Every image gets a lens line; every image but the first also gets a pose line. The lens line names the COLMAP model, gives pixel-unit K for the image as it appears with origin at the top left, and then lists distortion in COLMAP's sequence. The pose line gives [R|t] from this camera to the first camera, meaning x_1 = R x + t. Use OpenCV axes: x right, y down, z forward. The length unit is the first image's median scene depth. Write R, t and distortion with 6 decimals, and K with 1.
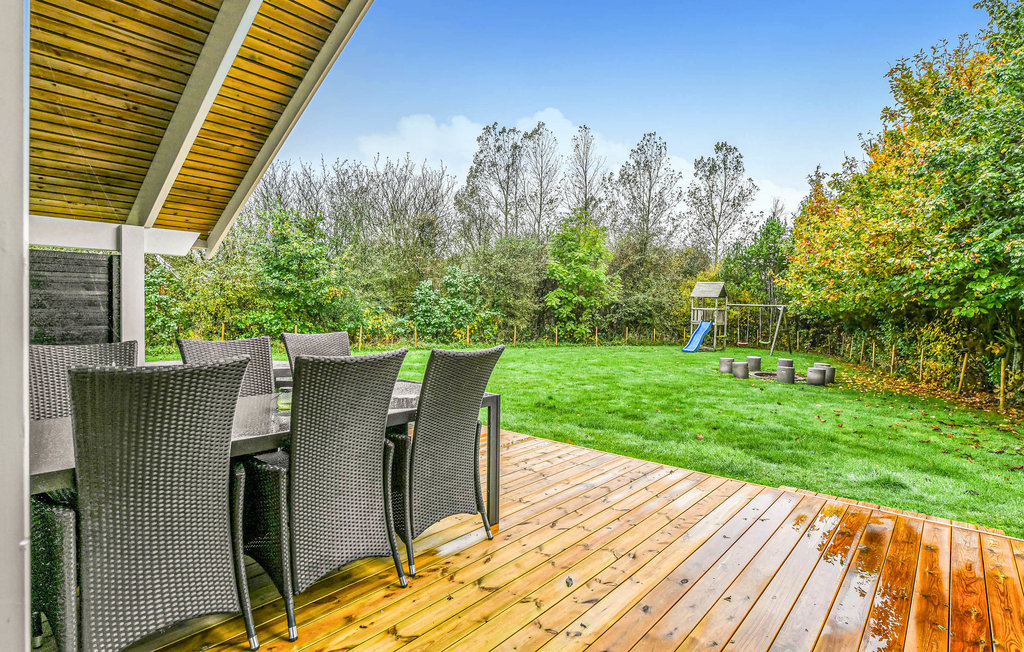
lens RADIAL K [[524.7, 0, 521.5], [0, 524.7, 311.2], [0, 0, 1]] dist [-0.024436, 0.000295]
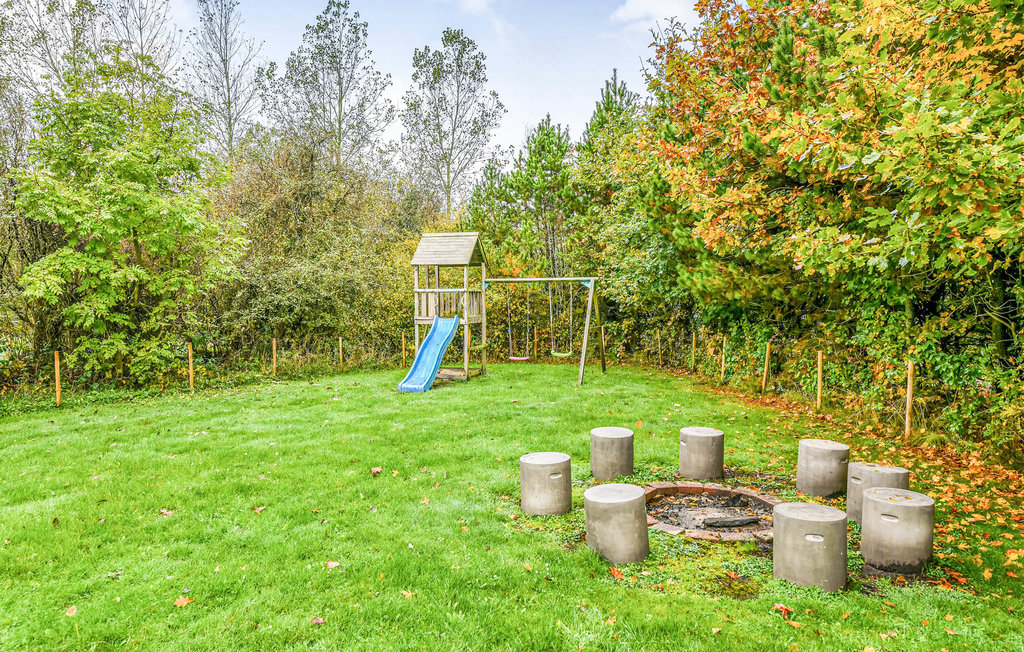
lens RADIAL K [[682.3, 0, 517.8], [0, 682.3, 320.8], [0, 0, 1]] dist [-0.002792, -0.002385]
pose [[0.895479, -0.052006, 0.442055, 0.128857], [0.040949, 0.998565, 0.034524, 0.004051], [-0.443216, -0.012814, 0.896323, 0.389241]]
